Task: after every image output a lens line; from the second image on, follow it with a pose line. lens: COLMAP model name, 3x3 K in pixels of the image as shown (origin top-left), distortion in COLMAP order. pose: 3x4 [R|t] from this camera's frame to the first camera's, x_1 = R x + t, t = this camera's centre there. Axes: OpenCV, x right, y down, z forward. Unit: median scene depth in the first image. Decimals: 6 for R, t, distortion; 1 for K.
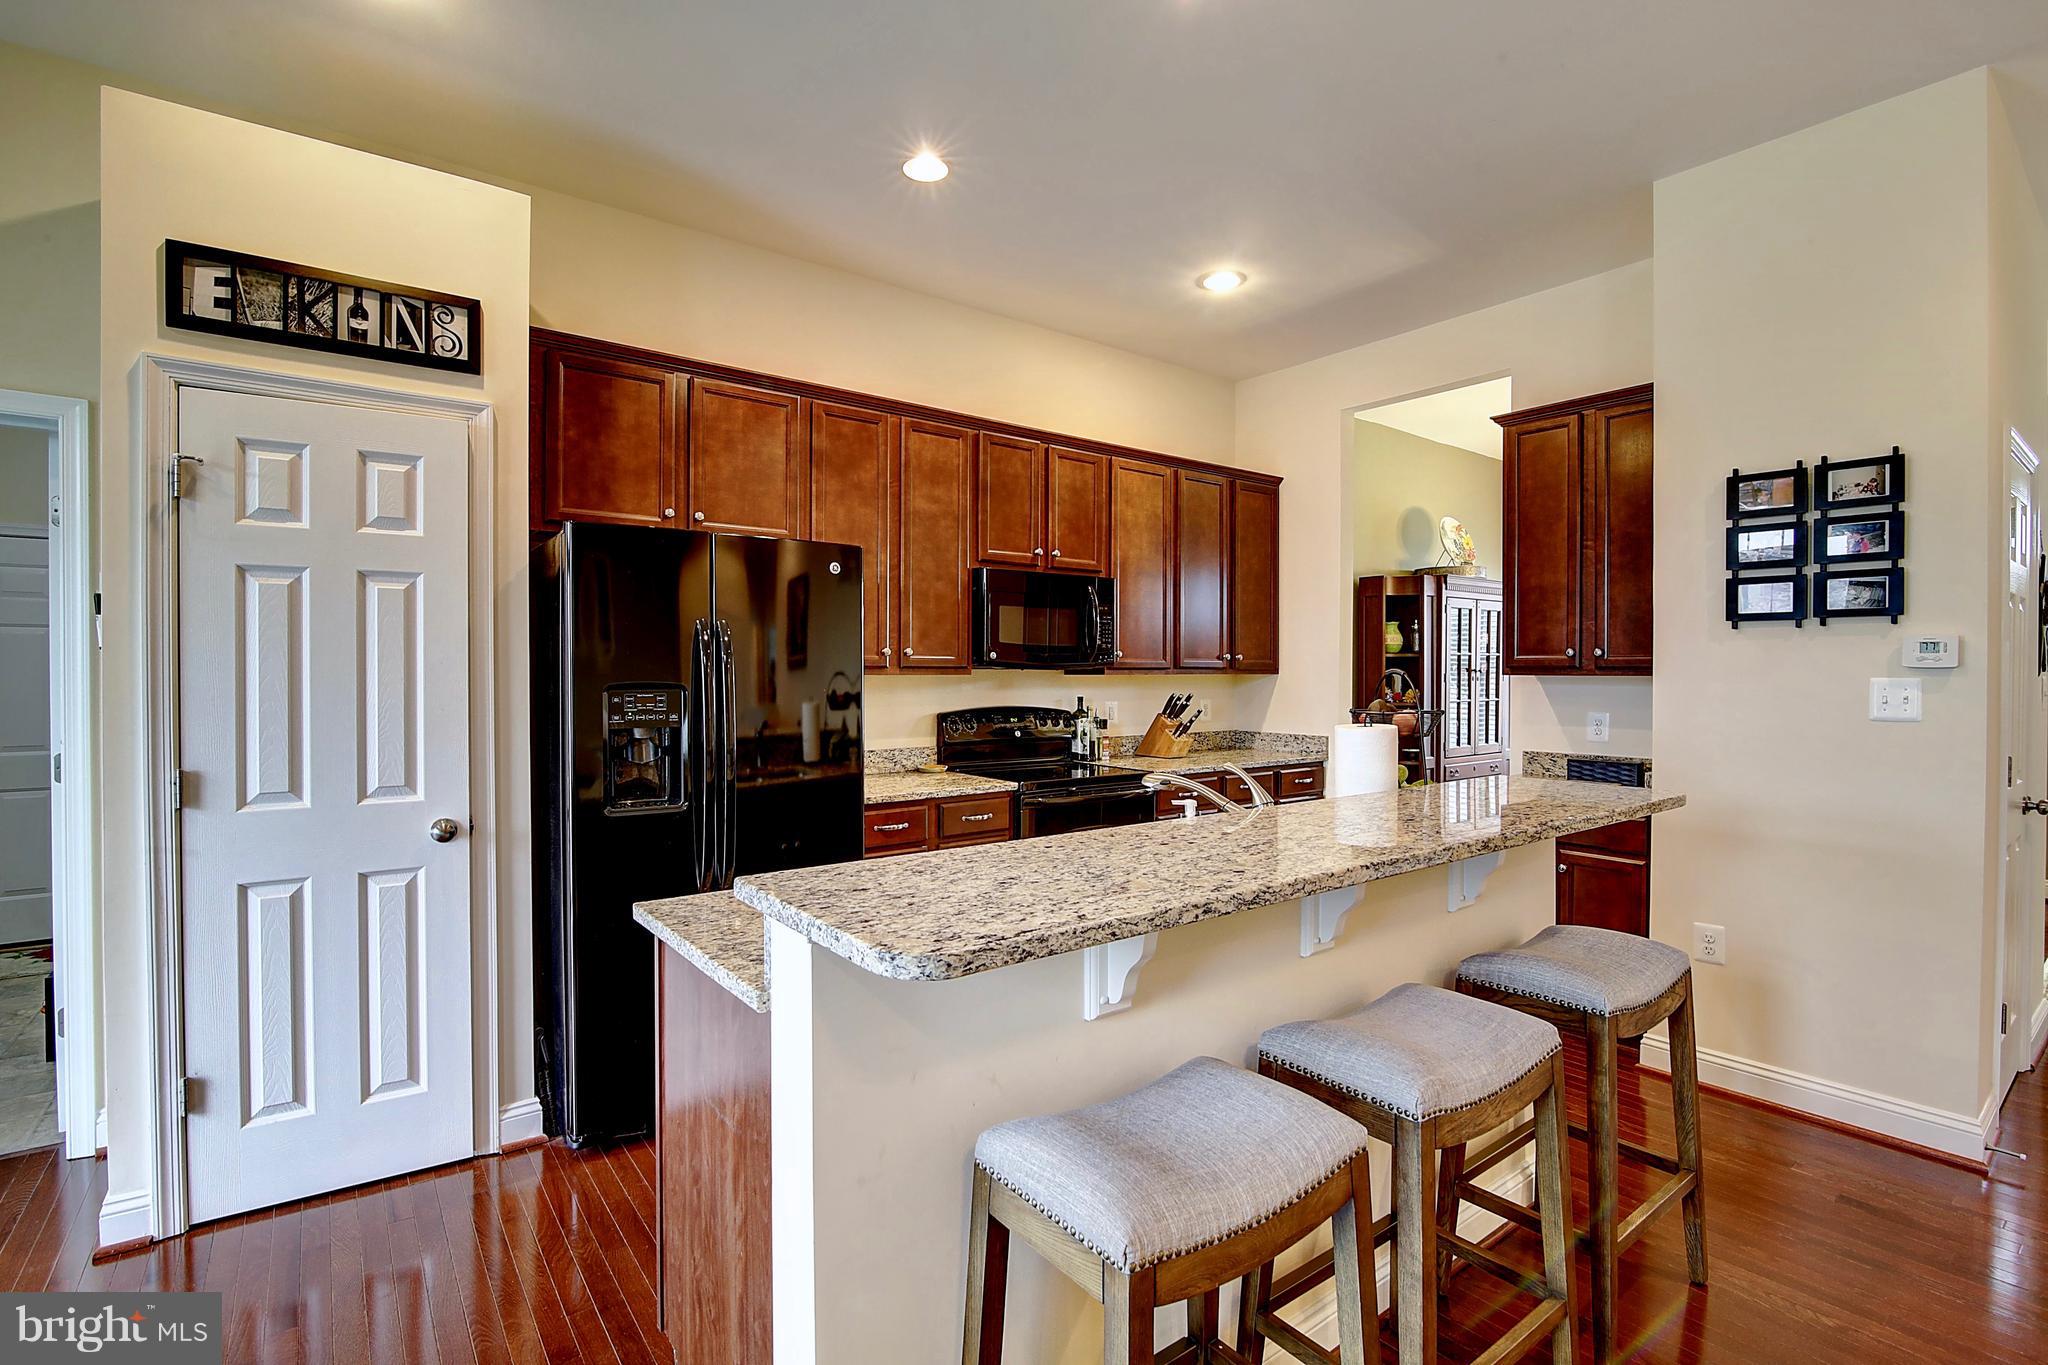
lens RADIAL K [[940.4, 0, 1025.4], [0, 940.4, 674.0], [0, 0, 1]] dist [-0.022185, 0.001705]
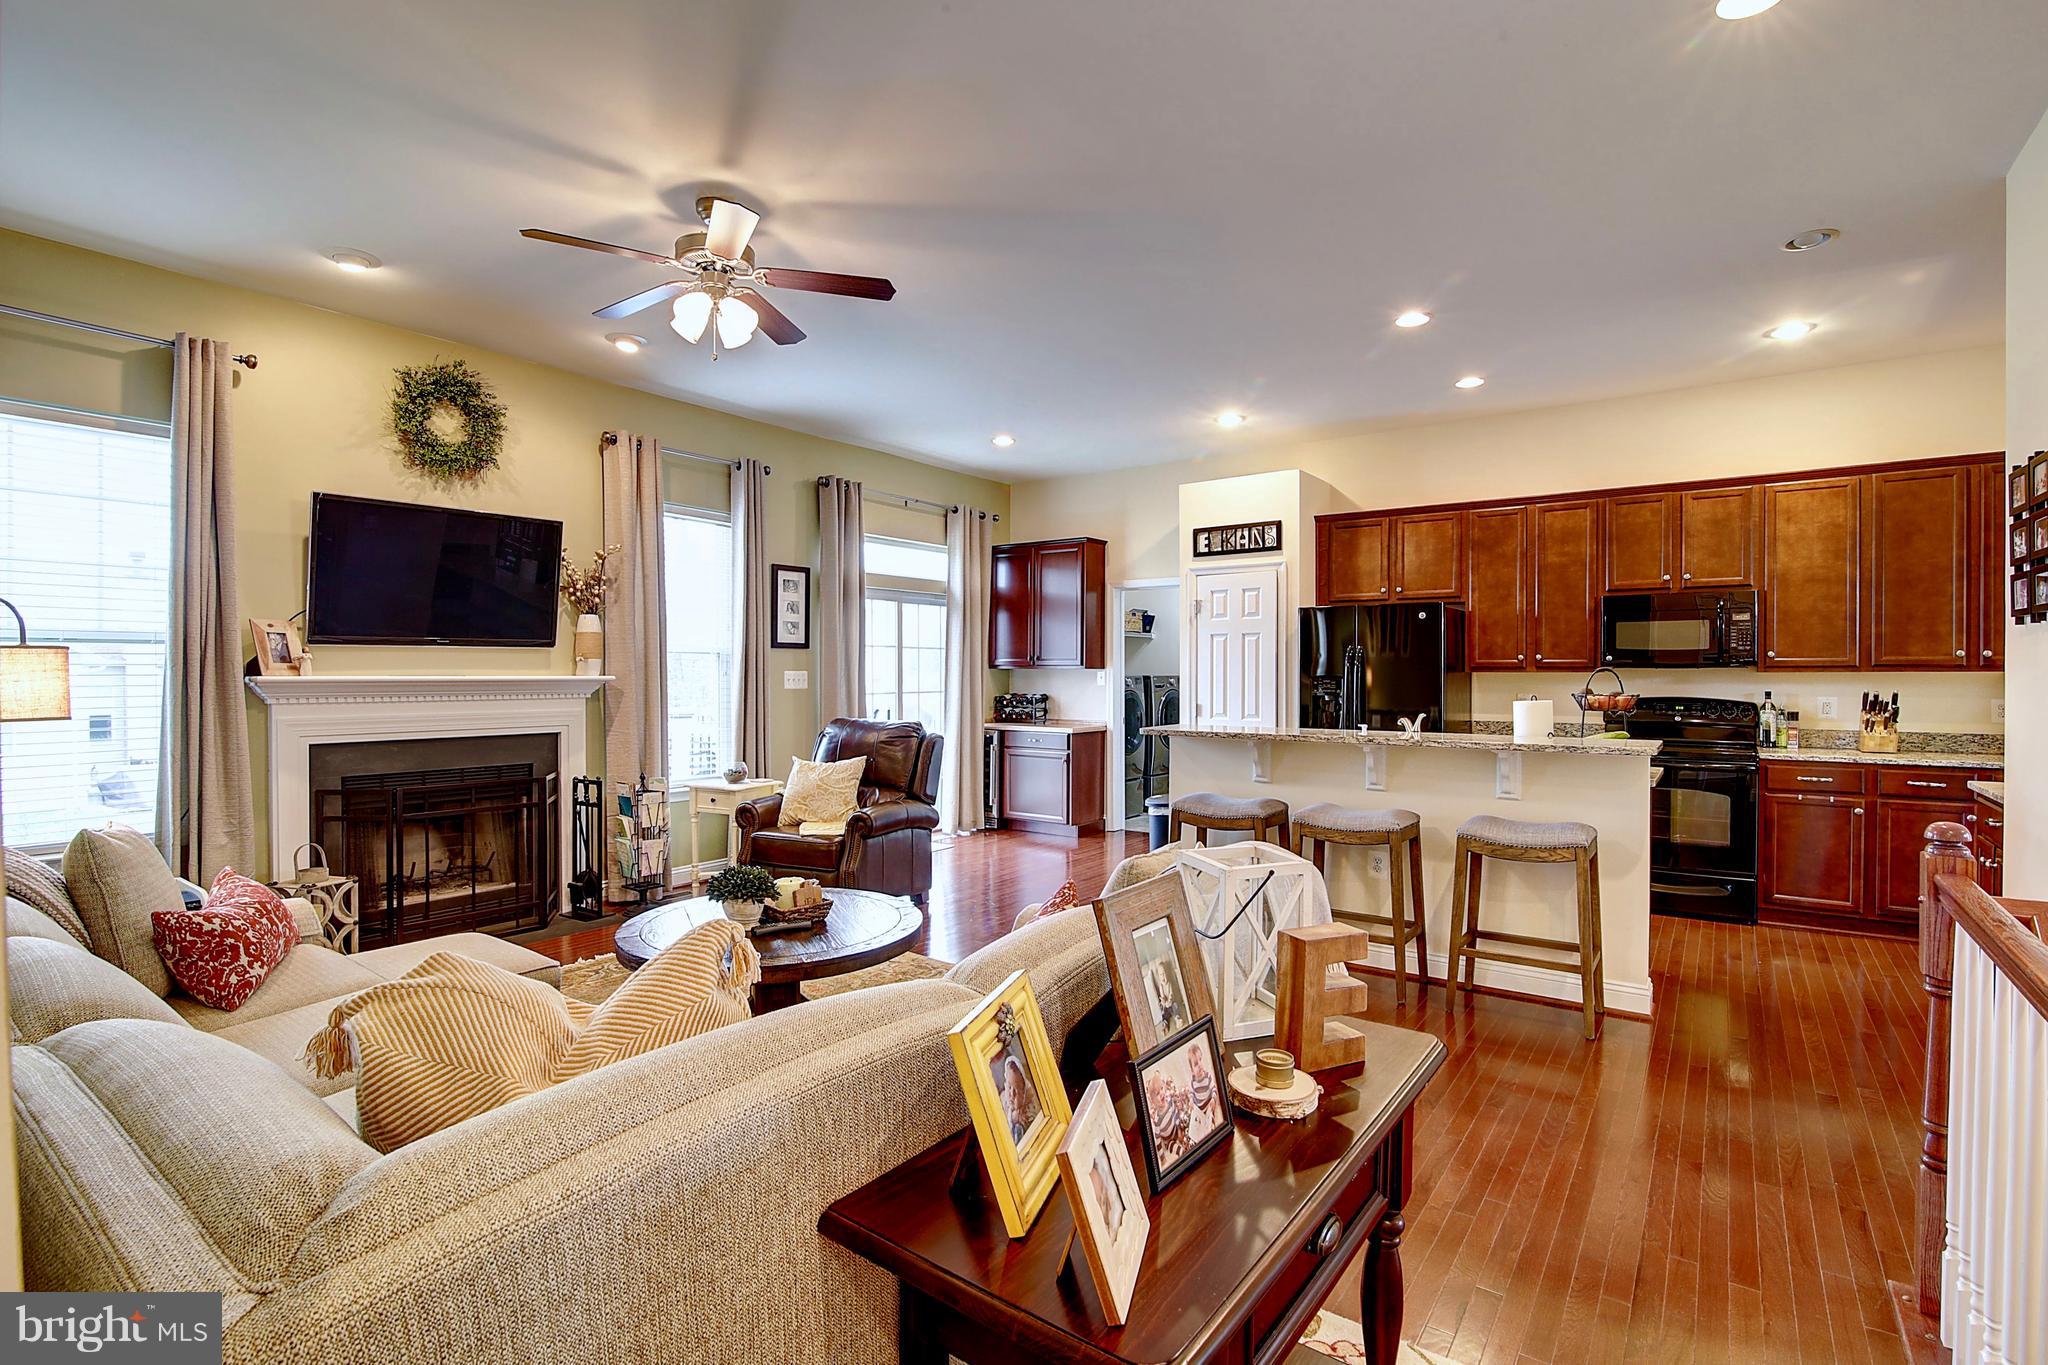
lens RADIAL K [[940.4, 0, 1028.1], [0, 940.4, 678.8], [0, 0, 1]] dist [-0.022185, 0.001705]
pose [[0.281455, 0.005405, -0.959559, 1.610932], [-0.001006, 0.999985, 0.005337, 0.005943], [0.959574, -0.000537, 0.281456, -0.338260]]
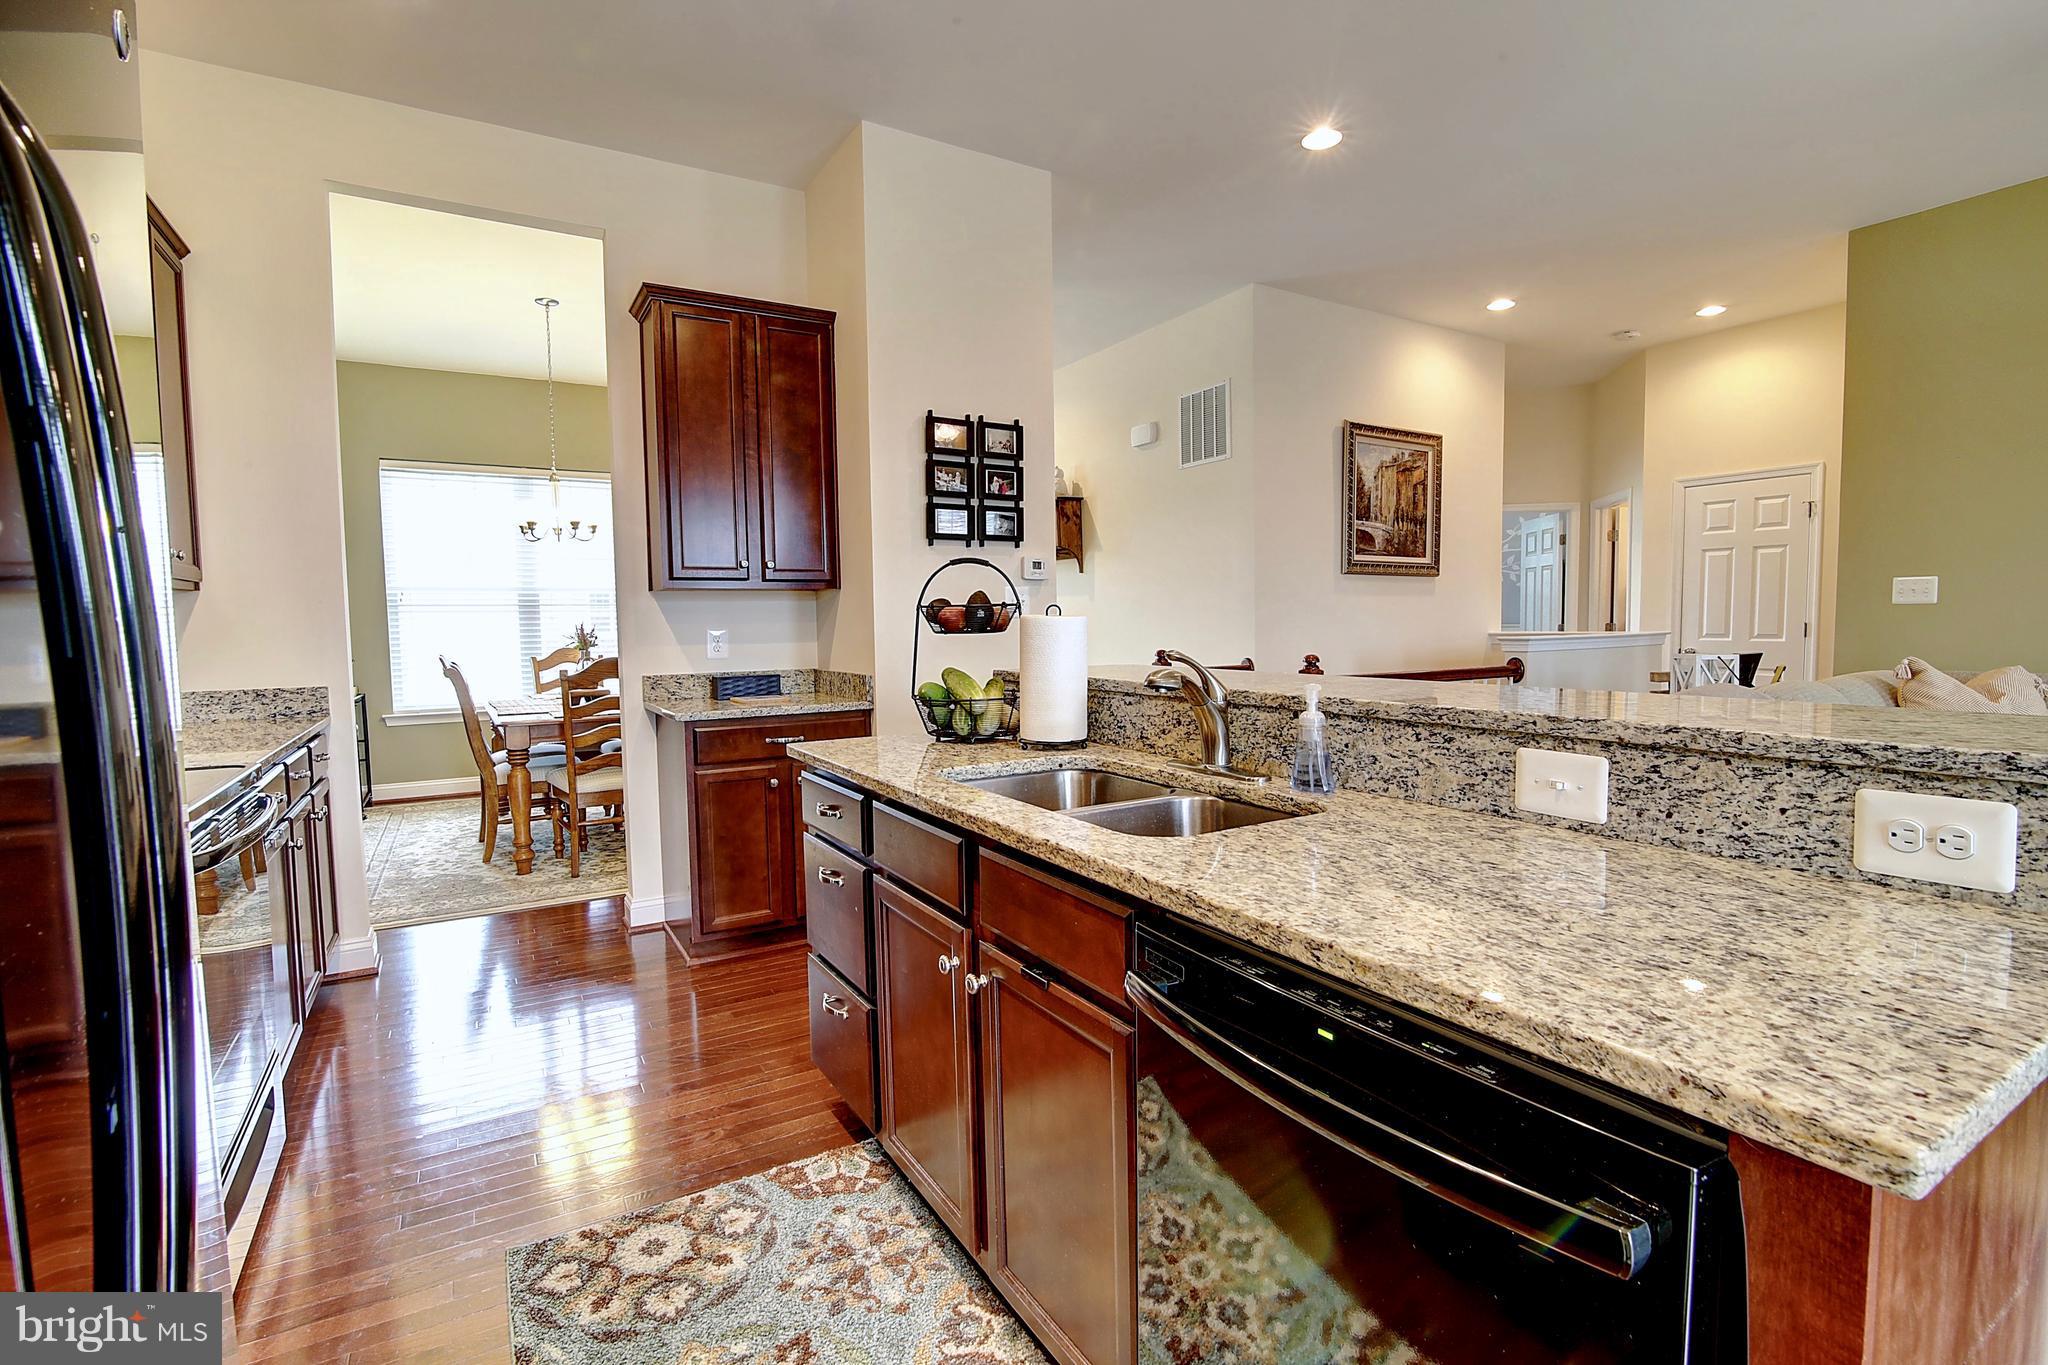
lens RADIAL K [[940.4, 0, 1027.6], [0, 940.4, 676.9], [0, 0, 1]] dist [-0.022185, 0.001705]
pose [[0.122138, -0.063484, 0.990481, -0.436036], [0.017893, 0.997931, 0.061756, 0.048593], [-0.992352, 0.010180, 0.123022, 0.746002]]
